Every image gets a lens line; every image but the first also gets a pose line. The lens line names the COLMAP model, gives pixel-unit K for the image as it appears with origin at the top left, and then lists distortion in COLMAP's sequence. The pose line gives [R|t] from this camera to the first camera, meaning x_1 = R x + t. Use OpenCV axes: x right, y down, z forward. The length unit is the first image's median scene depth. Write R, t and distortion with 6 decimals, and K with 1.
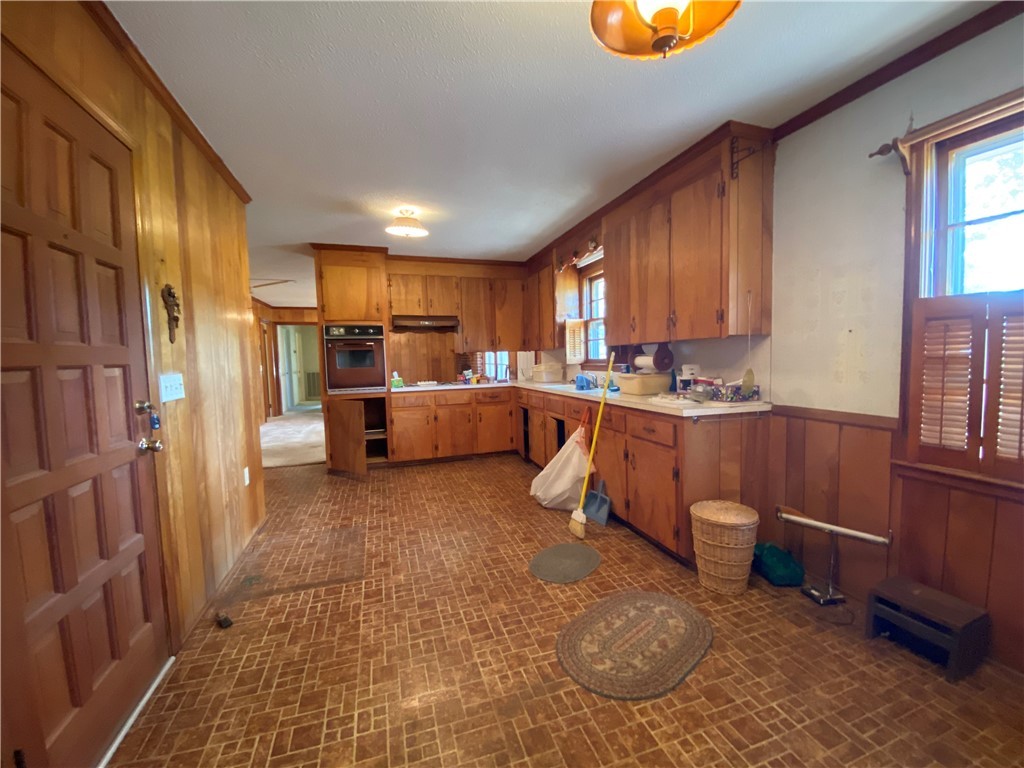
lens RADIAL K [[415.9, 0, 516.3], [0, 415.9, 385.0], [0, 0, 1]] dist [0.017470, -0.020227]
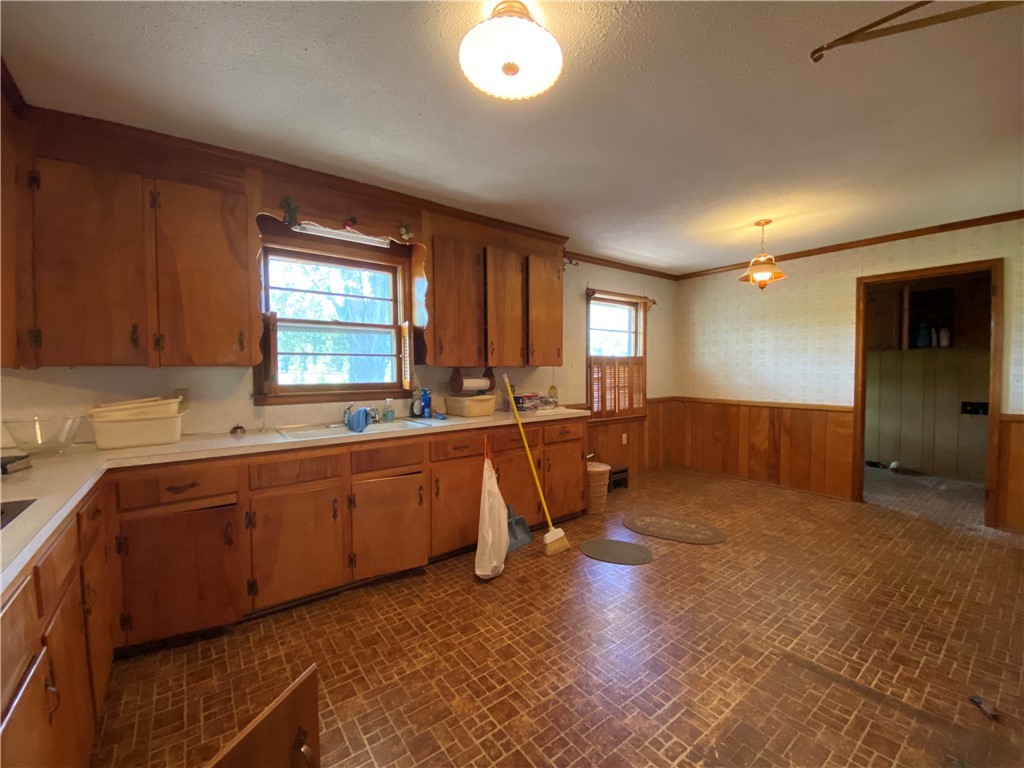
lens RADIAL K [[415.9, 0, 516.3], [0, 415.9, 385.0], [0, 0, 1]] dist [0.017470, -0.020227]
pose [[-0.324954, -0.003756, 0.945722, -1.006132], [0.085883, 0.995743, 0.033465, -0.115760], [-0.941822, 0.092096, -0.323248, 1.801747]]
